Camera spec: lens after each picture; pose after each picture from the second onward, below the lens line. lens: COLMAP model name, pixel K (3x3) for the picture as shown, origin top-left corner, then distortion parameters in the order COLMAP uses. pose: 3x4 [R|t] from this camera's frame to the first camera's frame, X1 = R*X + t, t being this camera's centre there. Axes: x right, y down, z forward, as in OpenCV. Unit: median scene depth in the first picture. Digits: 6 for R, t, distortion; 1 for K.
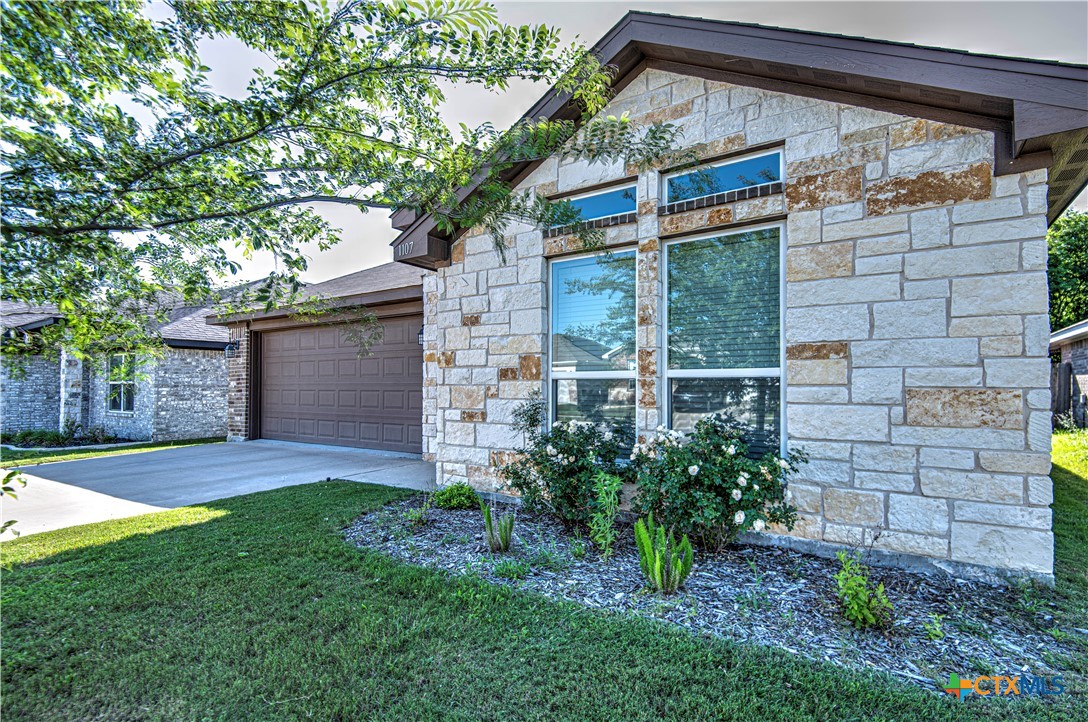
lens RADIAL K [[524.1, 0, 550.9], [0, 524.1, 374.7], [0, 0, 1]] dist [0.066875, -0.004883]
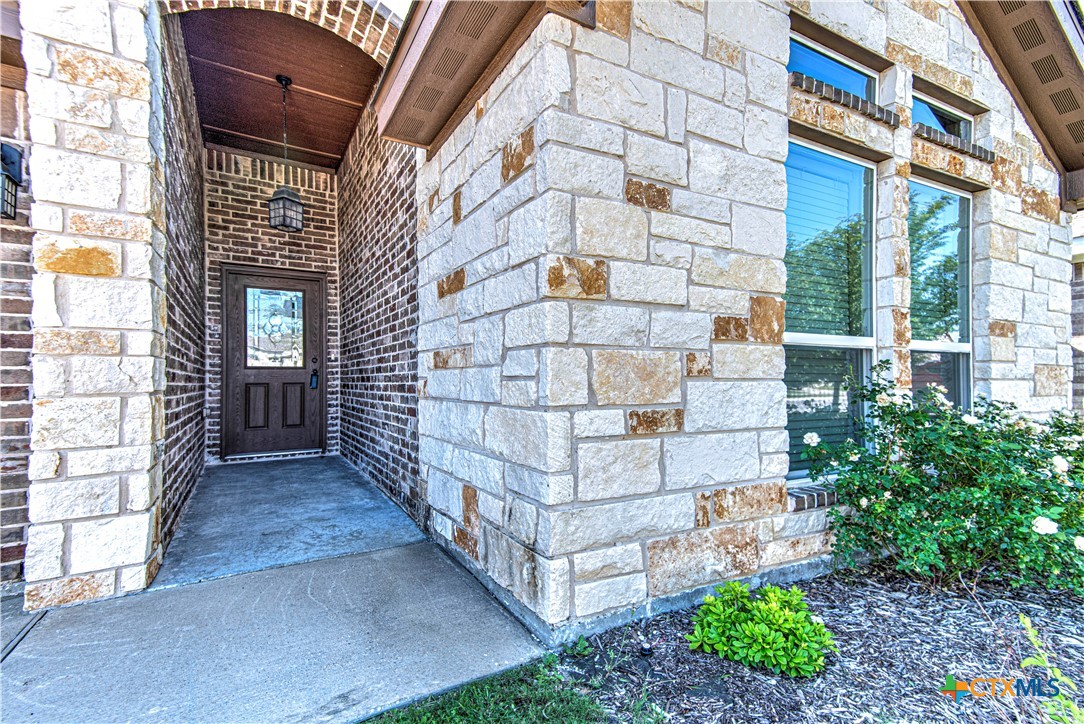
lens RADIAL K [[522.2, 0, 557.7], [0, 522.2, 368.5], [0, 0, 1]] dist [0.066875, -0.004883]
pose [[0.441506, 0.021935, 0.896990, -0.556482], [-0.016628, 0.999729, -0.016263, 0.043554], [-0.897104, -0.007735, 0.441751, 0.871896]]
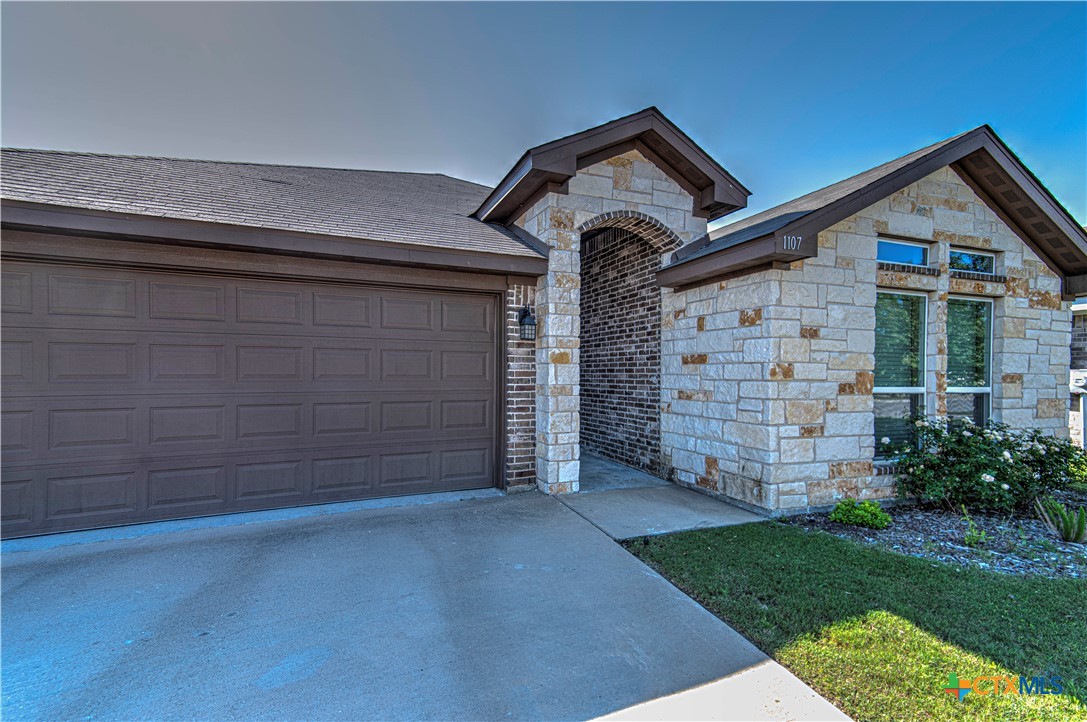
lens RADIAL K [[523.6, 0, 548.2], [0, 523.6, 371.8], [0, 0, 1]] dist [0.066875, -0.004883]
pose [[0.551983, 0.007474, 0.833822, -1.232826], [-0.027069, 0.999593, 0.008959, -0.026978], [-0.833416, -0.027516, 0.551961, 0.852457]]
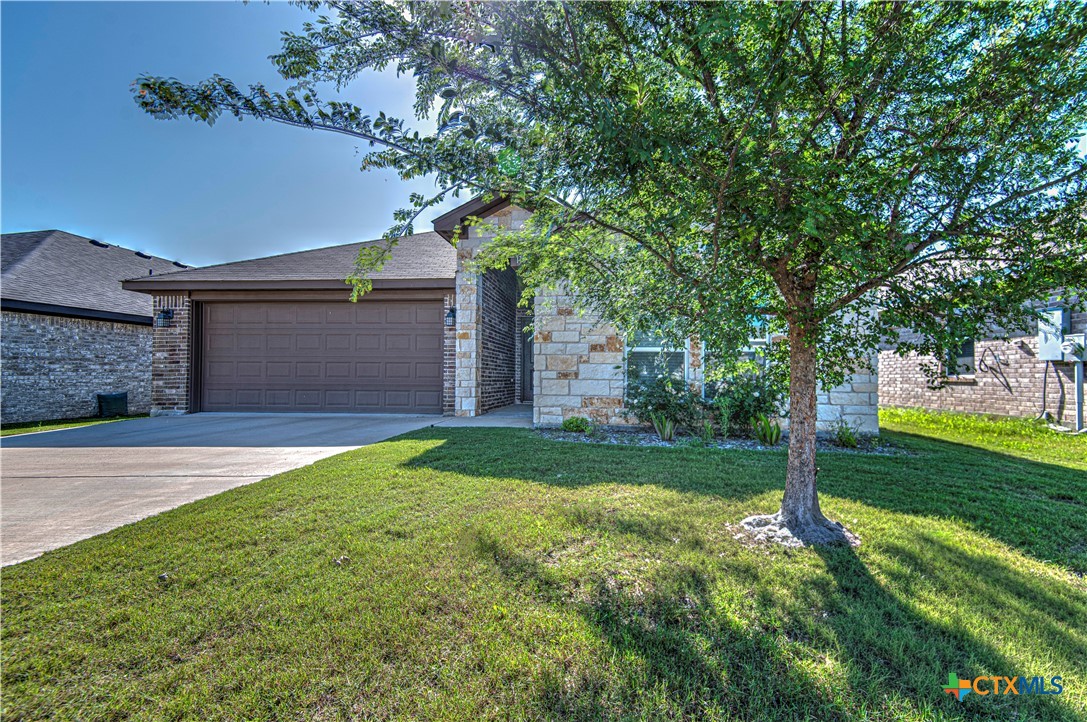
lens RADIAL K [[523.6, 0, 543.6], [0, 523.6, 353.0], [0, 0, 1]] dist [0.066875, -0.004883]
pose [[0.909994, 0.028313, 0.413654, -0.821649], [-0.019698, 0.999491, -0.025078, 0.053188], [-0.414154, 0.014672, 0.910089, -0.334936]]
